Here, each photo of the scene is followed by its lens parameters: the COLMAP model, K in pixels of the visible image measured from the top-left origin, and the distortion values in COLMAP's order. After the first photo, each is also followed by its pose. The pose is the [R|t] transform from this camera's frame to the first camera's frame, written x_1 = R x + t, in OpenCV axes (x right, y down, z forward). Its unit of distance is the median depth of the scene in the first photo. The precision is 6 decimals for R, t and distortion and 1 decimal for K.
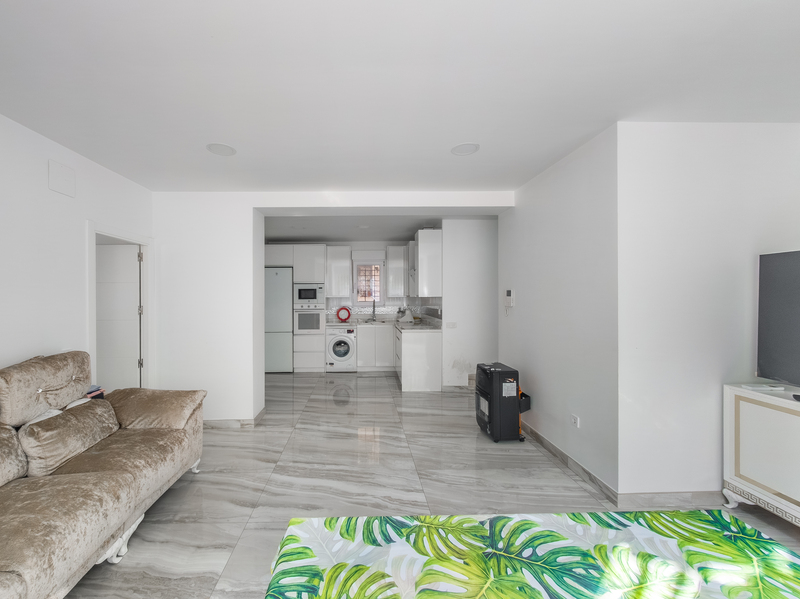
lens RADIAL K [[324.6, 0, 375.0], [0, 324.6, 300.8], [0, 0, 1]] dist [0.012113, -0.000510]
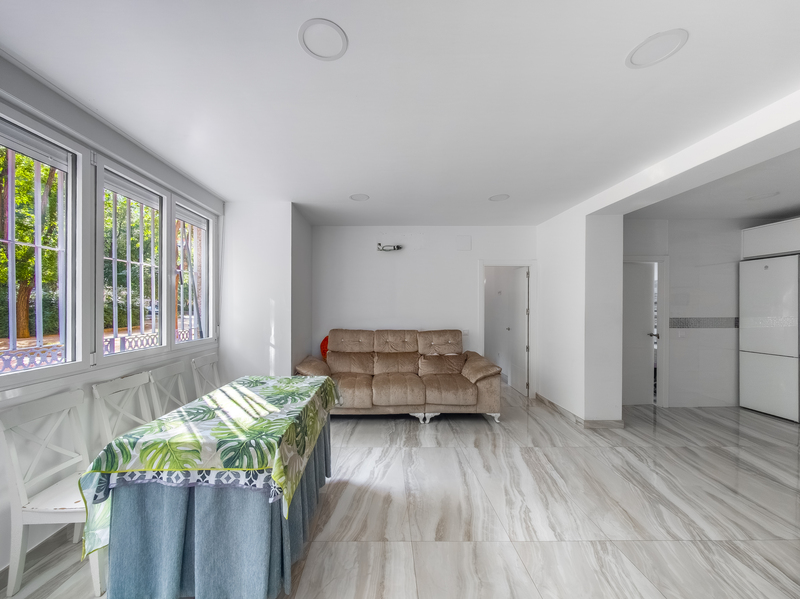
lens RADIAL K [[306.4, 0, 380.9], [0, 306.4, 306.7], [0, 0, 1]] dist [-0.001567, -0.000026]
pose [[-0.030229, 0.010669, -0.999486, 0.355987], [-0.008495, 0.999904, 0.010930, -0.001158], [0.999507, 0.008821, -0.030135, 0.219636]]
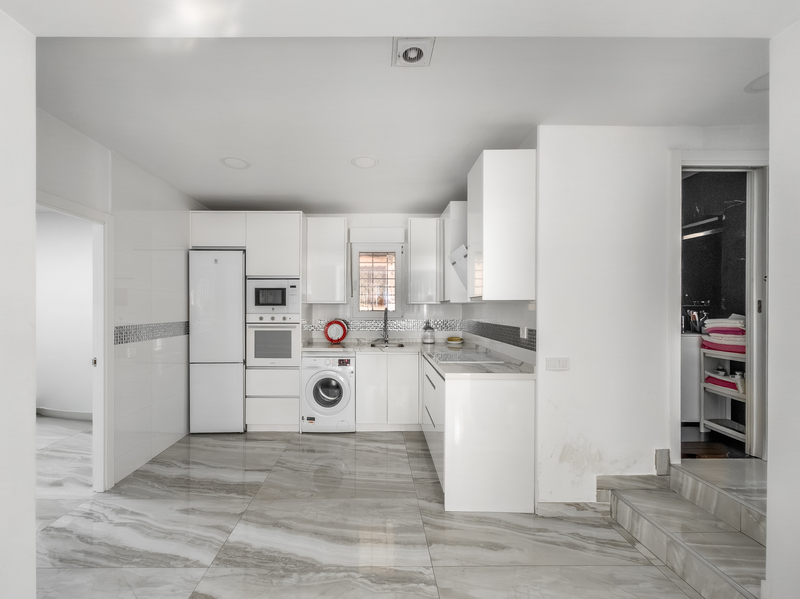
lens RADIAL K [[306.4, 0, 388.5], [0, 306.4, 311.5], [0, 0, 1]] dist [-0.001567, -0.000026]
pose [[0.999972, 0.007321, -0.001829, 0.002952], [-0.007325, 0.999971, -0.001908, 0.004588], [0.001815, 0.001922, 0.999997, 0.459660]]
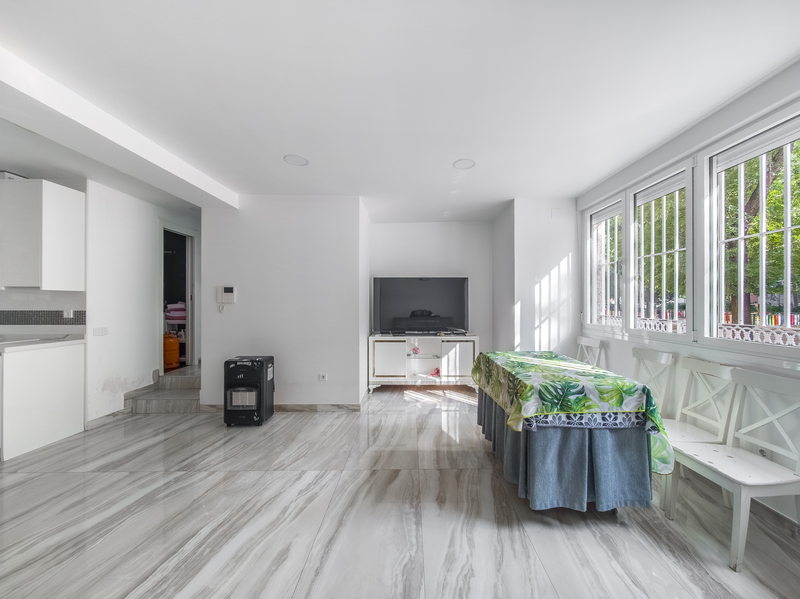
lens RADIAL K [[306.4, 0, 404.3], [0, 306.4, 301.6], [0, 0, 1]] dist [-0.001567, -0.000026]
pose [[0.035061, 0.011609, 0.999318, -0.325839], [0.007598, 0.999901, -0.011882, 0.017659], [-0.999356, 0.008009, 0.034969, 0.244943]]
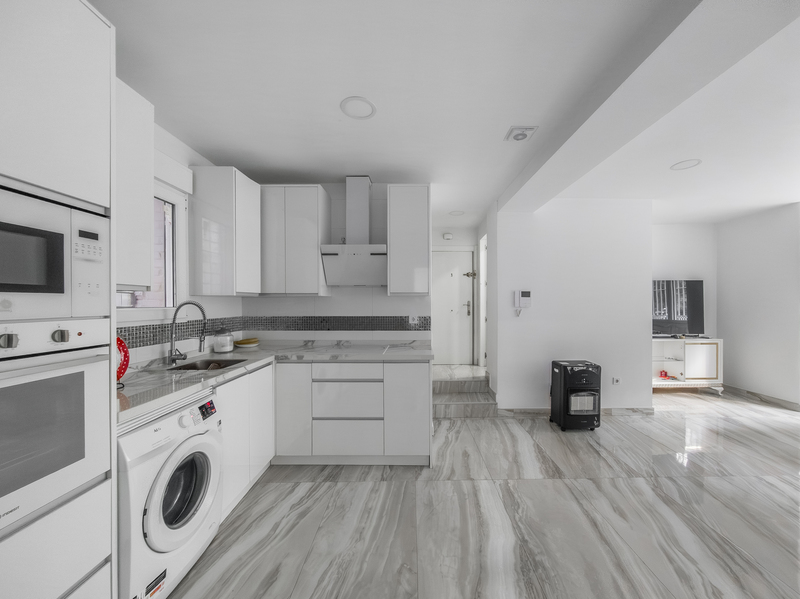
lens RADIAL K [[306.4, 0, 398.7], [0, 306.4, 302.0], [0, 0, 1]] dist [-0.001567, -0.000026]
pose [[0.031592, 0.007398, 0.999473, -0.344556], [0.010897, 0.999911, -0.007745, 0.002730], [-0.999441, 0.011136, 0.031508, 0.824540]]
